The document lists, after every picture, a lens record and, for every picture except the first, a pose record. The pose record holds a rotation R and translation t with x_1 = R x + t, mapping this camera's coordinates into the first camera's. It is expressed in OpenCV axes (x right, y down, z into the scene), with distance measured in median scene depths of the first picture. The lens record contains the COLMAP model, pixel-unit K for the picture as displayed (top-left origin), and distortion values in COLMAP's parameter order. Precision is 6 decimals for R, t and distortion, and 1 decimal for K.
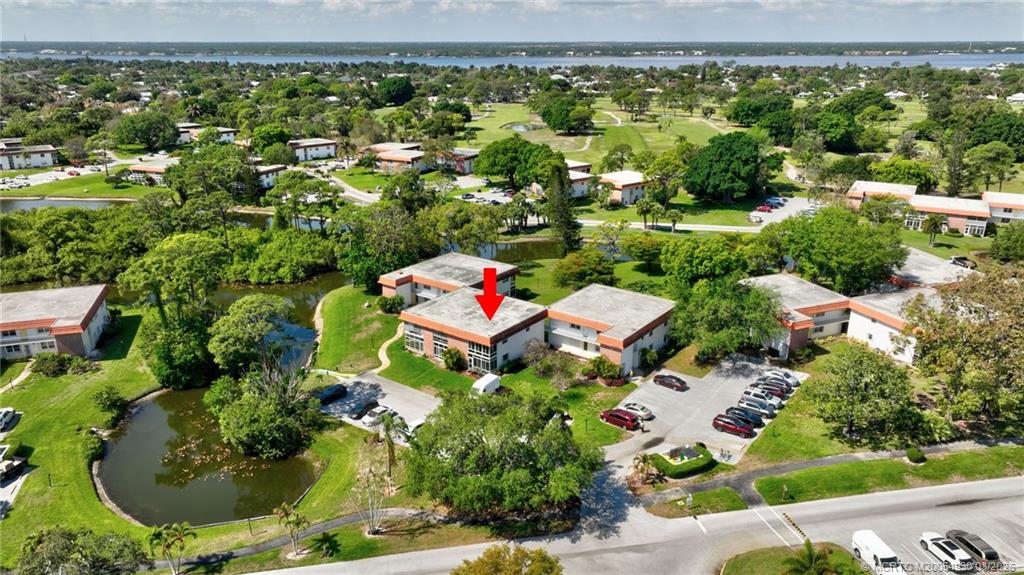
lens RADIAL K [[729.2, 0, 512.0], [0, 729.2, 287.5], [0, 0, 1]] dist [0.001302, 0.001640]
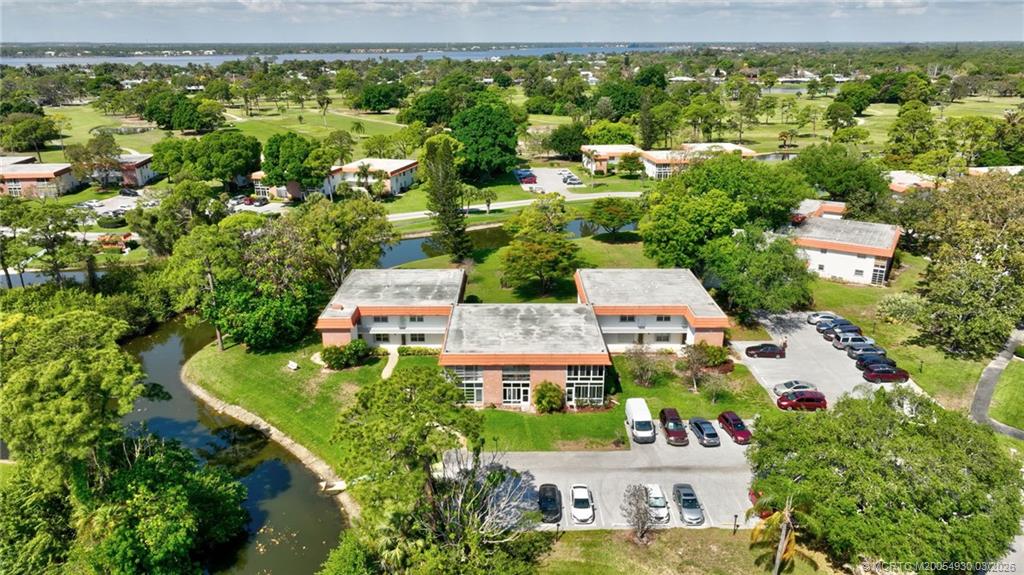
lens RADIAL K [[729.2, 0, 512.0], [0, 729.2, 287.5], [0, 0, 1]] dist [0.001302, 0.001640]
pose [[0.795500, -0.194231, 0.573980, -0.263446], [0.196213, 0.978768, 0.059270, -0.030122], [-0.573306, 0.065473, 0.816721, 0.223532]]
